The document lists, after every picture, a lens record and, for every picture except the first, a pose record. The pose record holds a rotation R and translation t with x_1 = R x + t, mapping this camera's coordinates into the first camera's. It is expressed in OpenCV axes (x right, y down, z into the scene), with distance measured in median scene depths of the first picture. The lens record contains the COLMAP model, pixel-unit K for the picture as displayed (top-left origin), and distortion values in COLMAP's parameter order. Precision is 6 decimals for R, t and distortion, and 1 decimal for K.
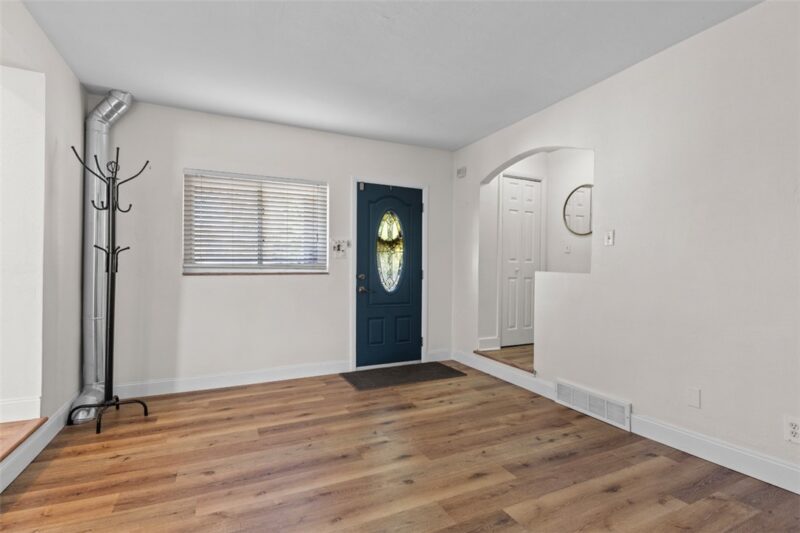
lens RADIAL K [[368.9, 0, 400.0], [0, 368.9, 266.5], [0, 0, 1]] dist [0.000179, -0.001015]
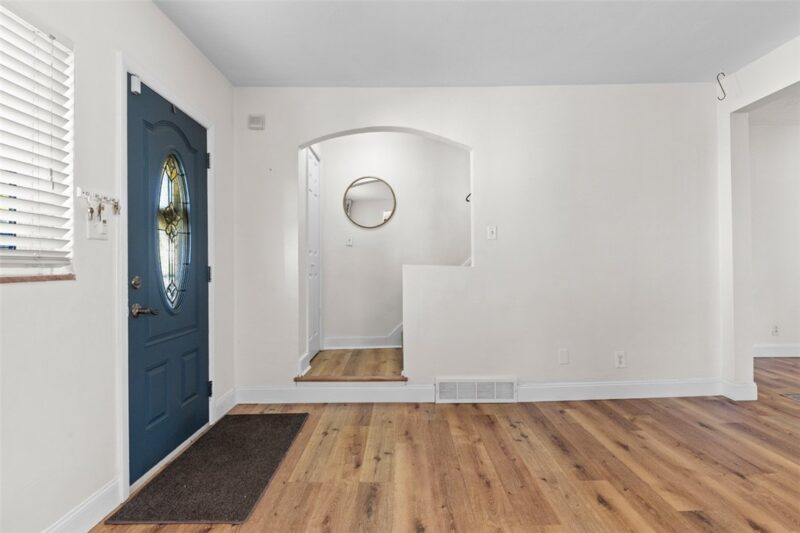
lens RADIAL K [[385.0, 0, 399.5], [0, 385.0, 259.2], [0, 0, 1]] dist [-0.000488, -0.001381]
pose [[0.444427, 0.004074, 0.895806, -0.505387], [0.006560, 0.999948, -0.007802, 0.007148], [-0.895791, 0.009344, 0.444377, 0.651375]]
